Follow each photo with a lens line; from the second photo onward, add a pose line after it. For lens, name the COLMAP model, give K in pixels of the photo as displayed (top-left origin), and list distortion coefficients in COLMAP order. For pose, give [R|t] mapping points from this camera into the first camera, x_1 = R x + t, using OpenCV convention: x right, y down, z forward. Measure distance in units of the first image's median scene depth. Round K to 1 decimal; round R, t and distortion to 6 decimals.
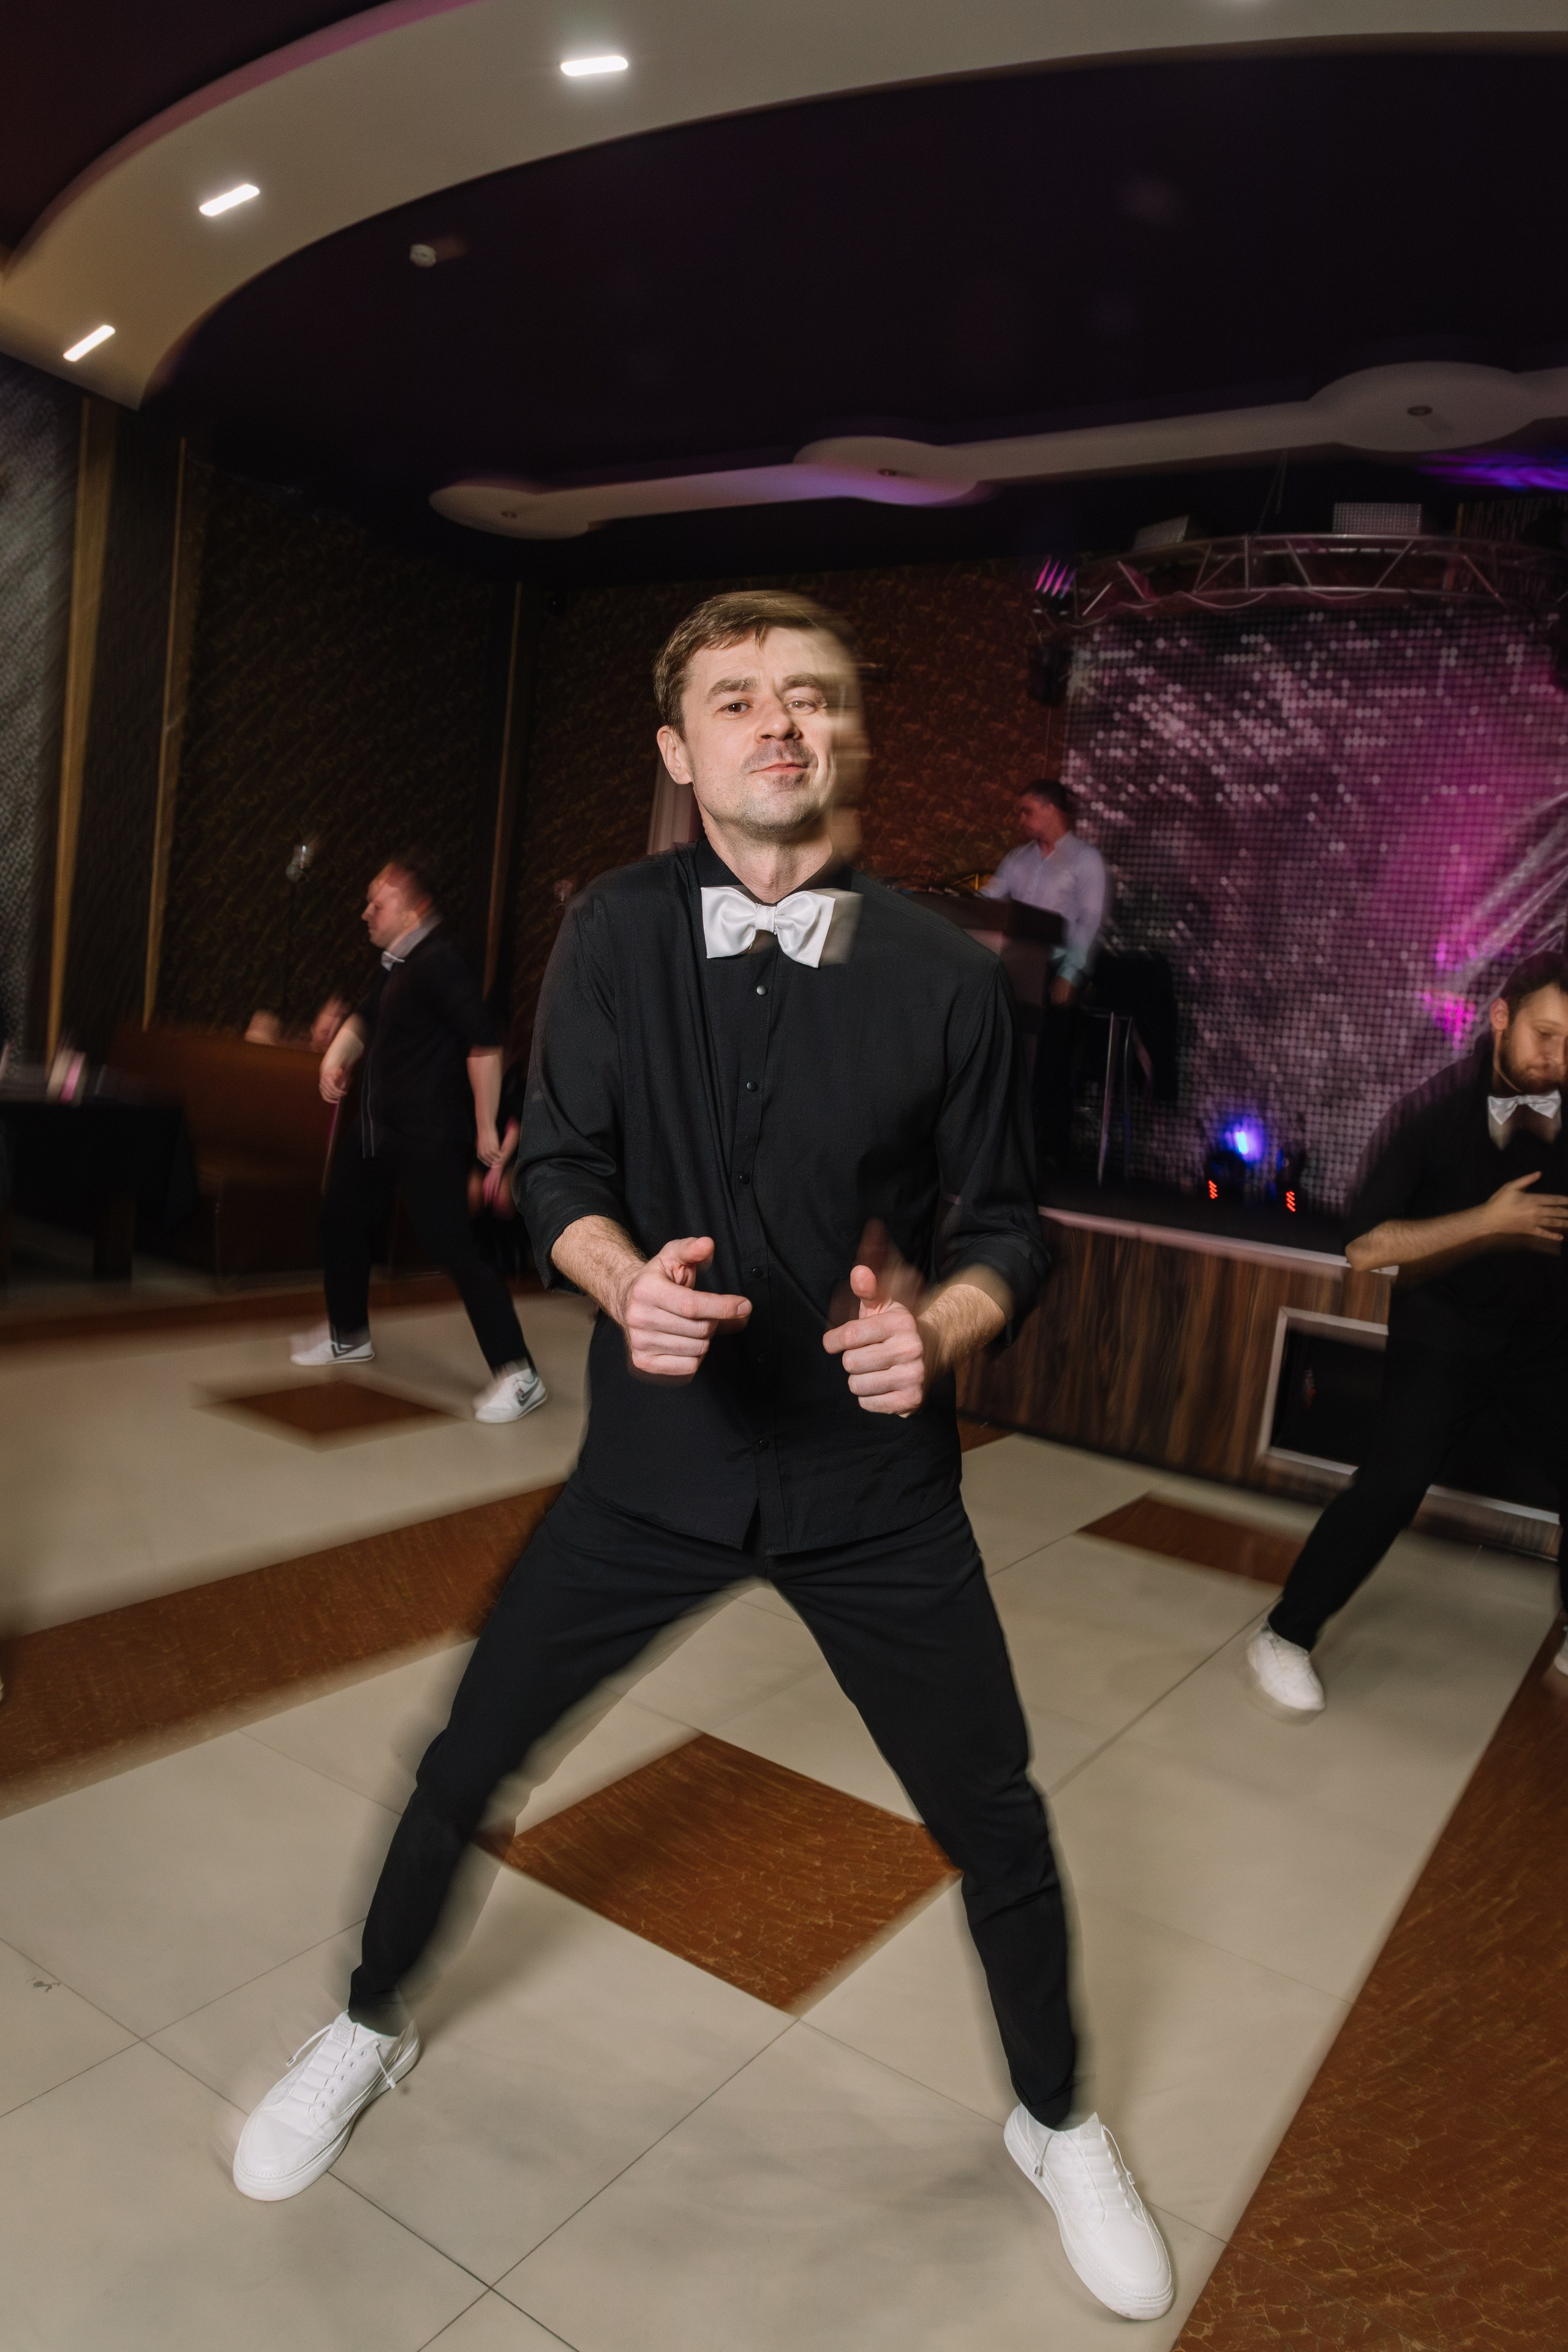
lens RADIAL K [[1555.1, 0, 781.8], [0, 1555.1, 1183.6], [0, 0, 1]] dist [-0.017308, 0.000214]
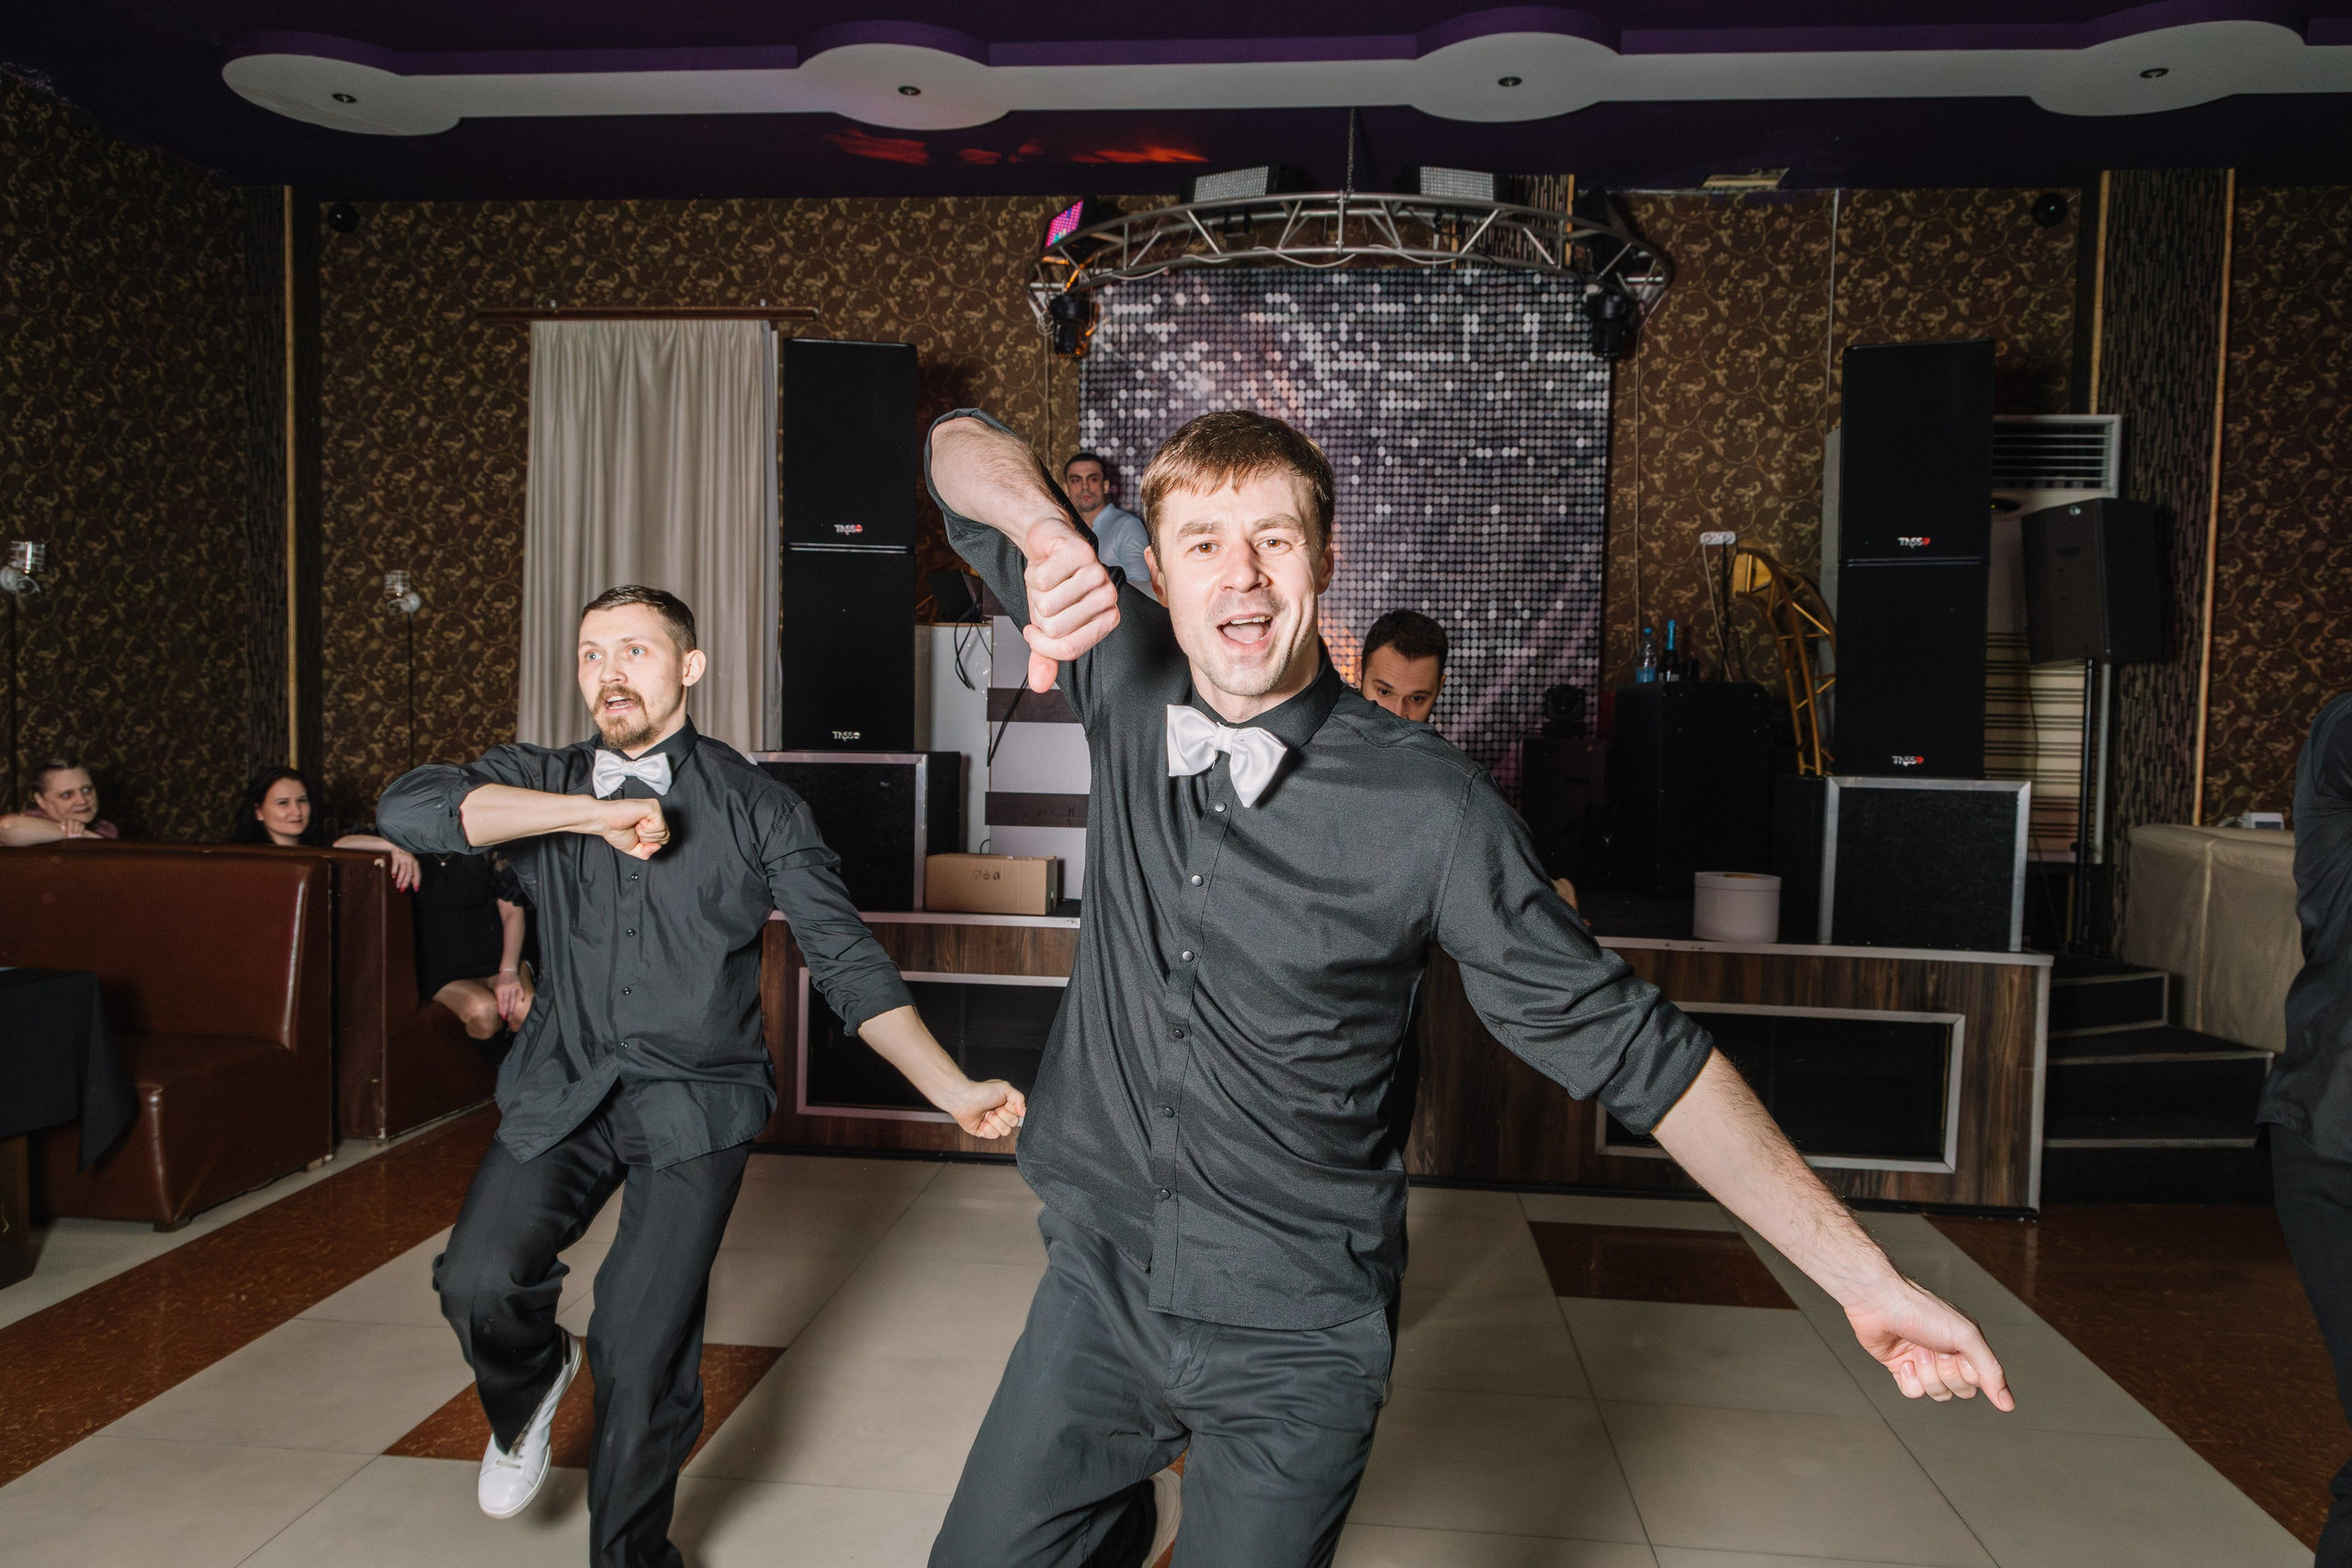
lens RADIAL K [[1554.9, 0, 1178.4], [0, 1554.9, 777.8], [0, 0, 1]] dist [-0.017308, 0.000214]
pose [[0.875548, -0.102158, 0.472206, -0.247369], [0.118722, 0.992913, -0.005320, -0.057952], [-0.468317, 0.060719, 0.881472, 0.198612]]
